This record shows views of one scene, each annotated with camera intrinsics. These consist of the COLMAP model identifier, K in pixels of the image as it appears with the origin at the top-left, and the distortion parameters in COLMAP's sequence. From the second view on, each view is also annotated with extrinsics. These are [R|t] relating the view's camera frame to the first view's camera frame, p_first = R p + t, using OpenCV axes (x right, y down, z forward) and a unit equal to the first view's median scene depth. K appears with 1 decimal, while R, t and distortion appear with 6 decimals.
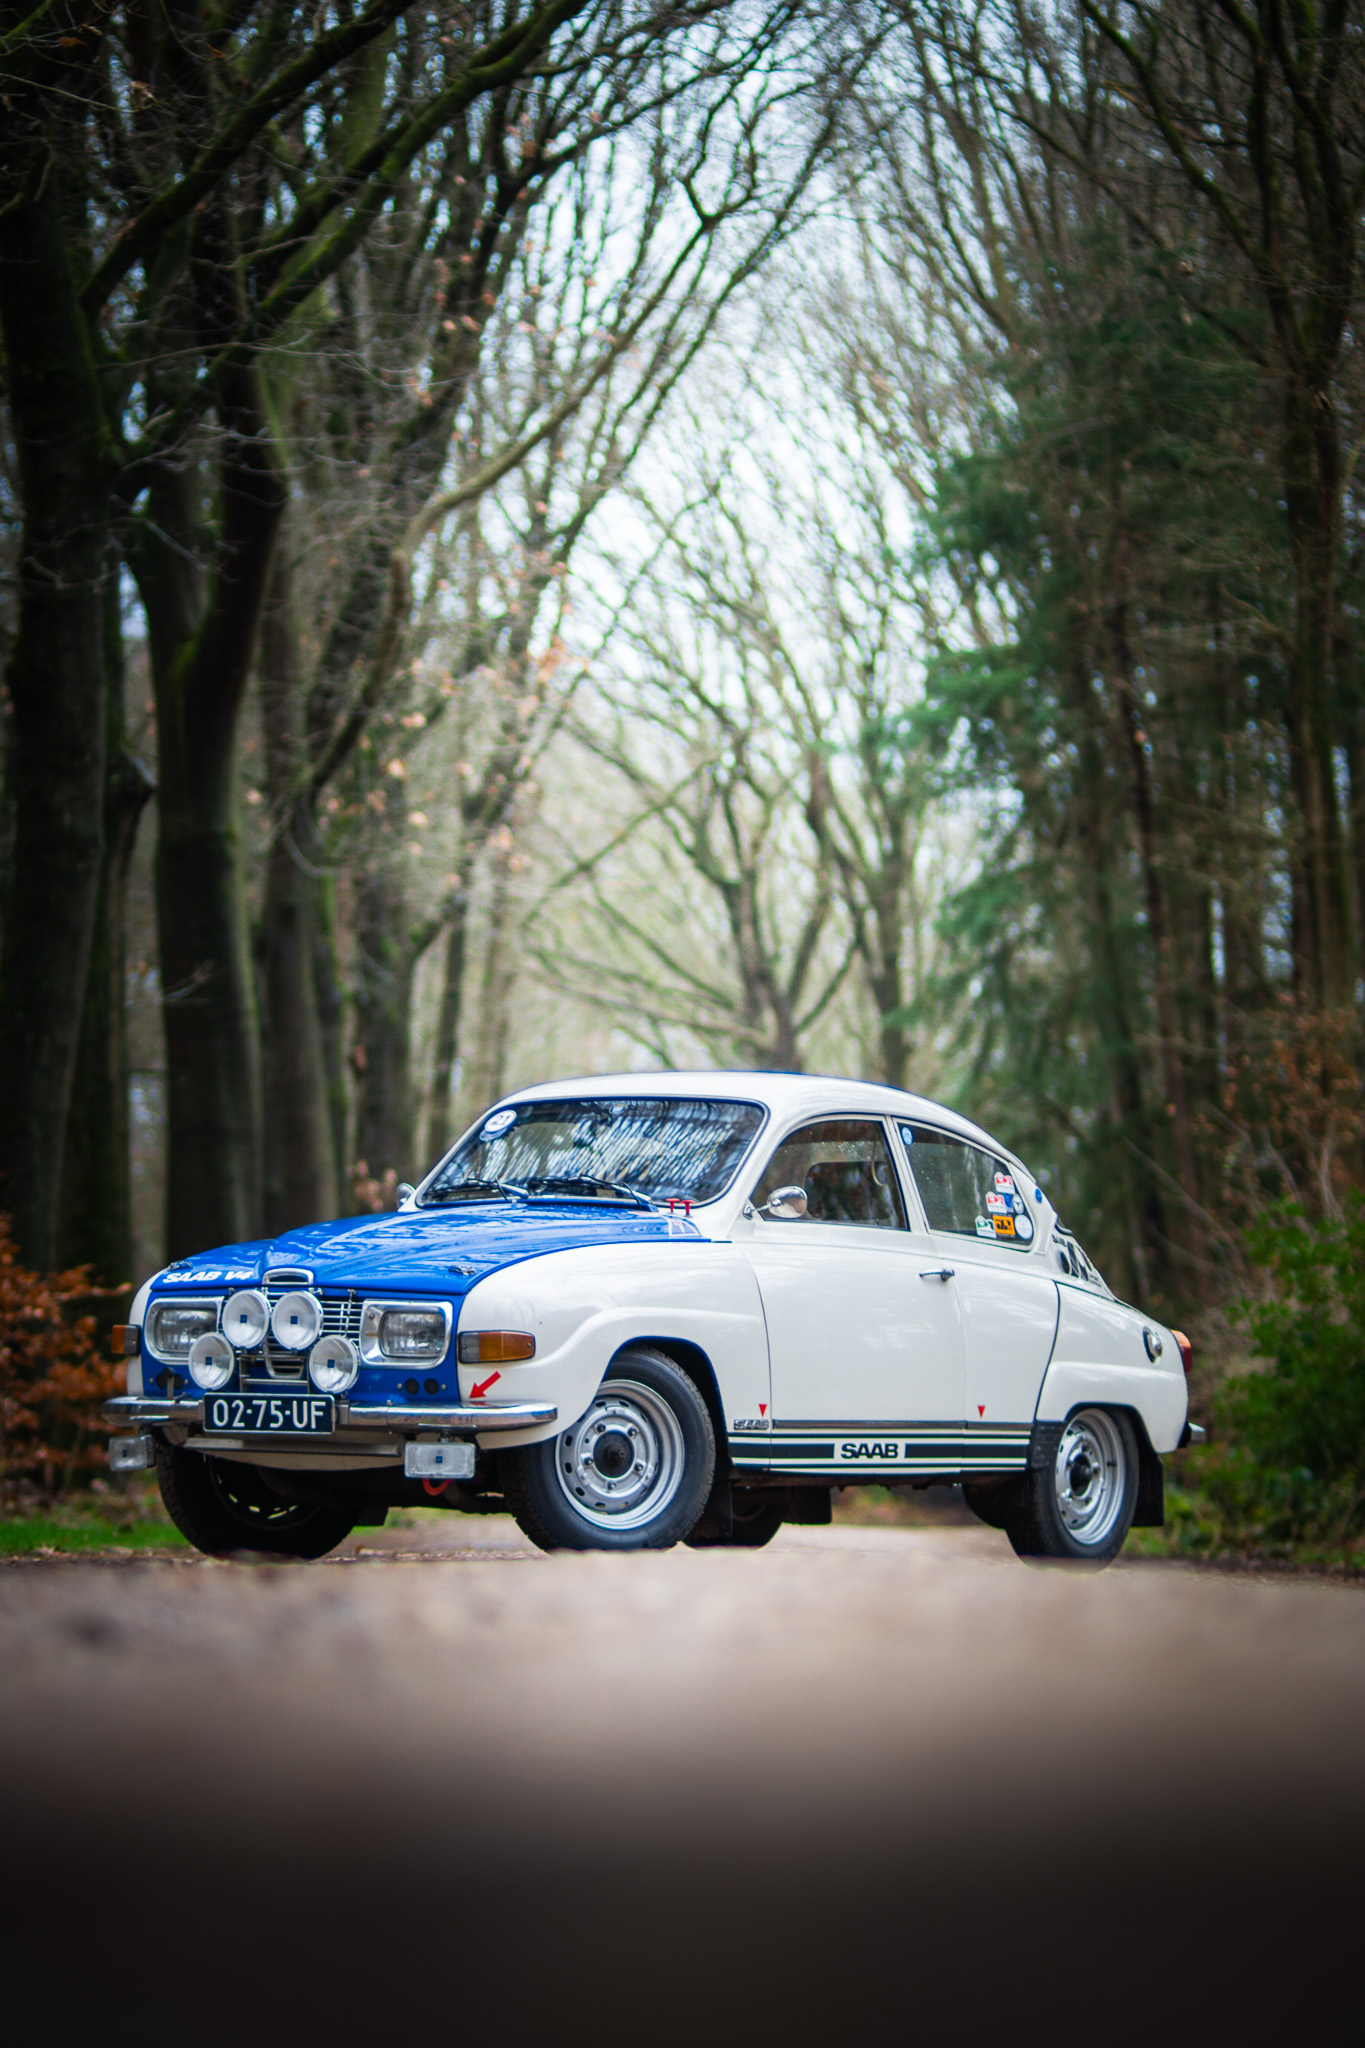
lens RADIAL K [[7910.8, 0, 684.0], [0, 7910.8, 1119.2], [0, 0, 1]] dist [0.182527, -3.513320]
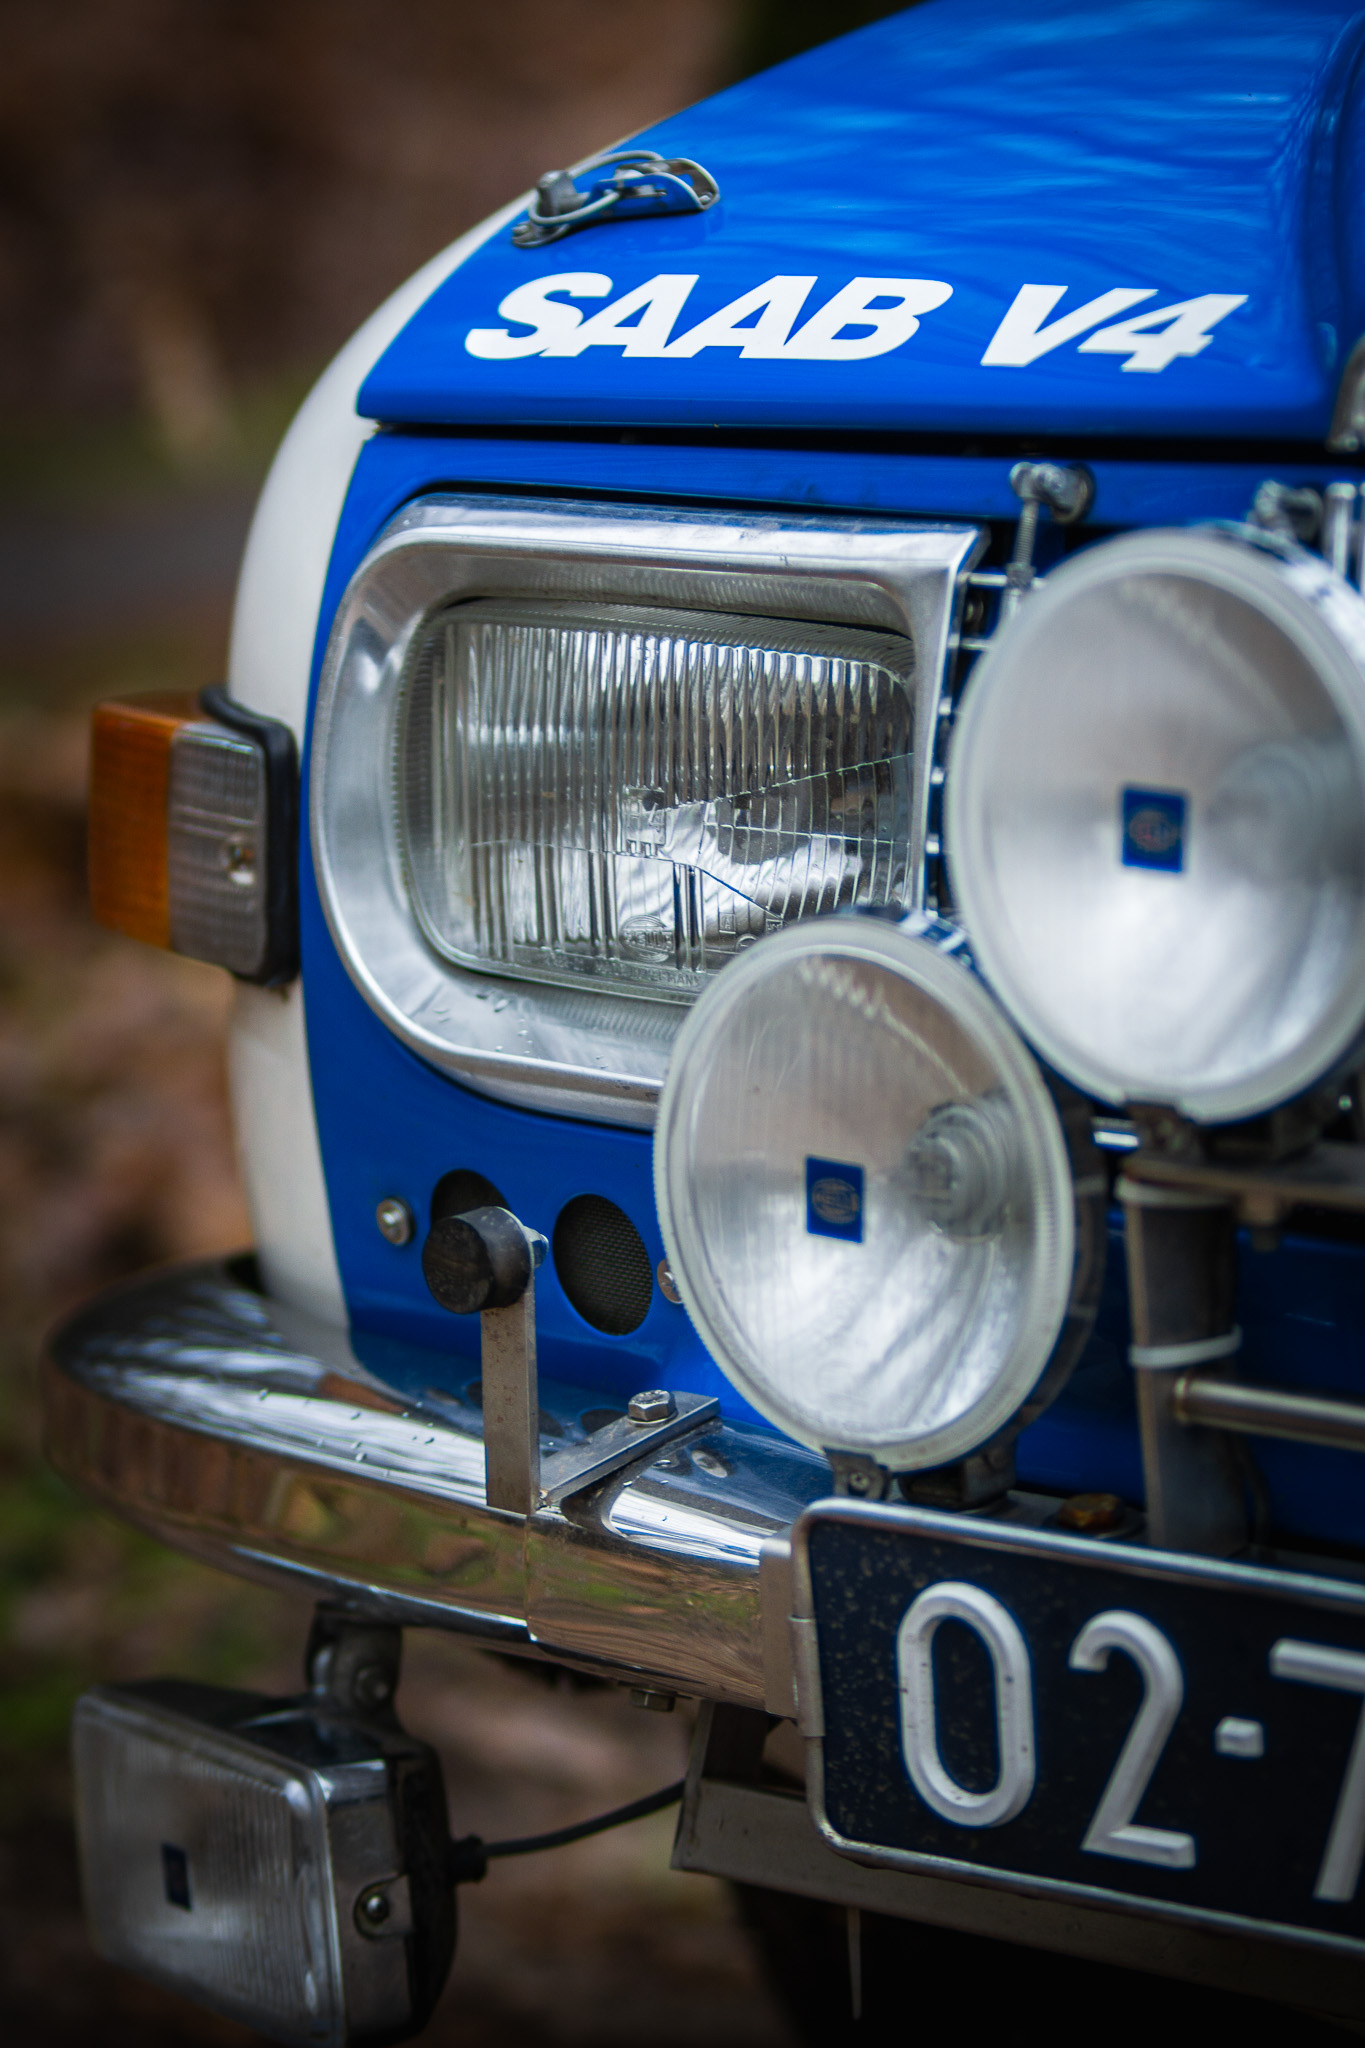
lens RADIAL K [[7983.3, 0, 681.8], [0, 7983.3, 1022.8], [0, 0, 1]] dist [0.111572, 0.151539]
pose [[0.990534, -0.016184, -0.136312, -0.047372], [0.041814, 0.981407, 0.187326, 0.008661], [0.130746, -0.191252, 0.972794, 0.890537]]
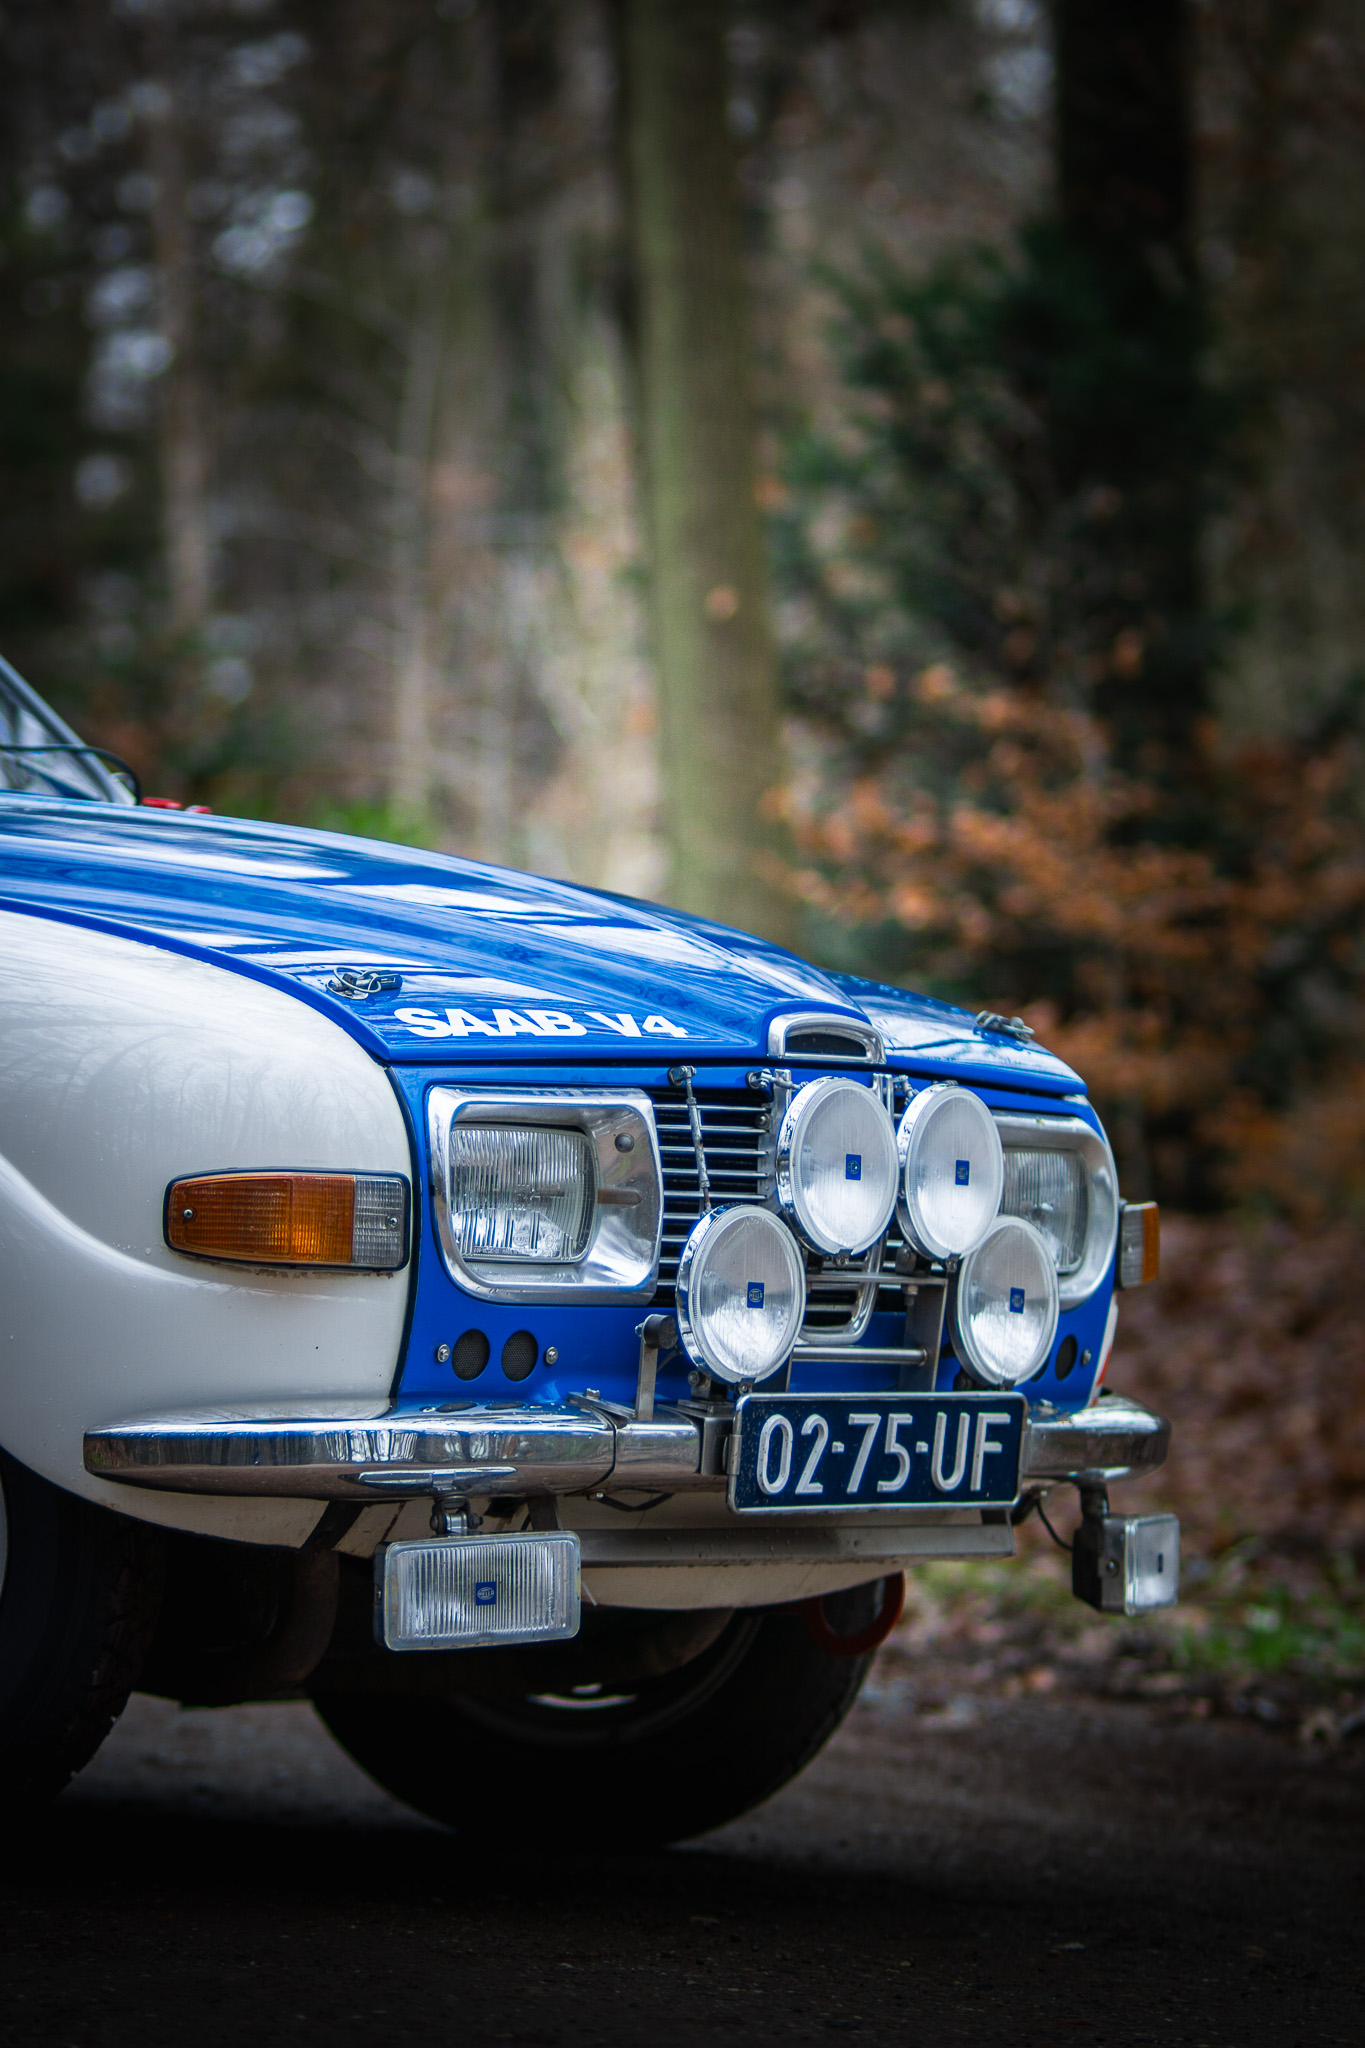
lens RADIAL K [[7910.8, 0, 684.0], [0, 7910.8, 1119.2], [0, 0, 1]] dist [0.182527, -3.513320]
pose [[0.064891, -0.003749, 0.997885, -0.379160], [-0.059789, 0.998182, 0.007638, 0.020894], [-0.996100, -0.060158, 0.064549, 0.973183]]
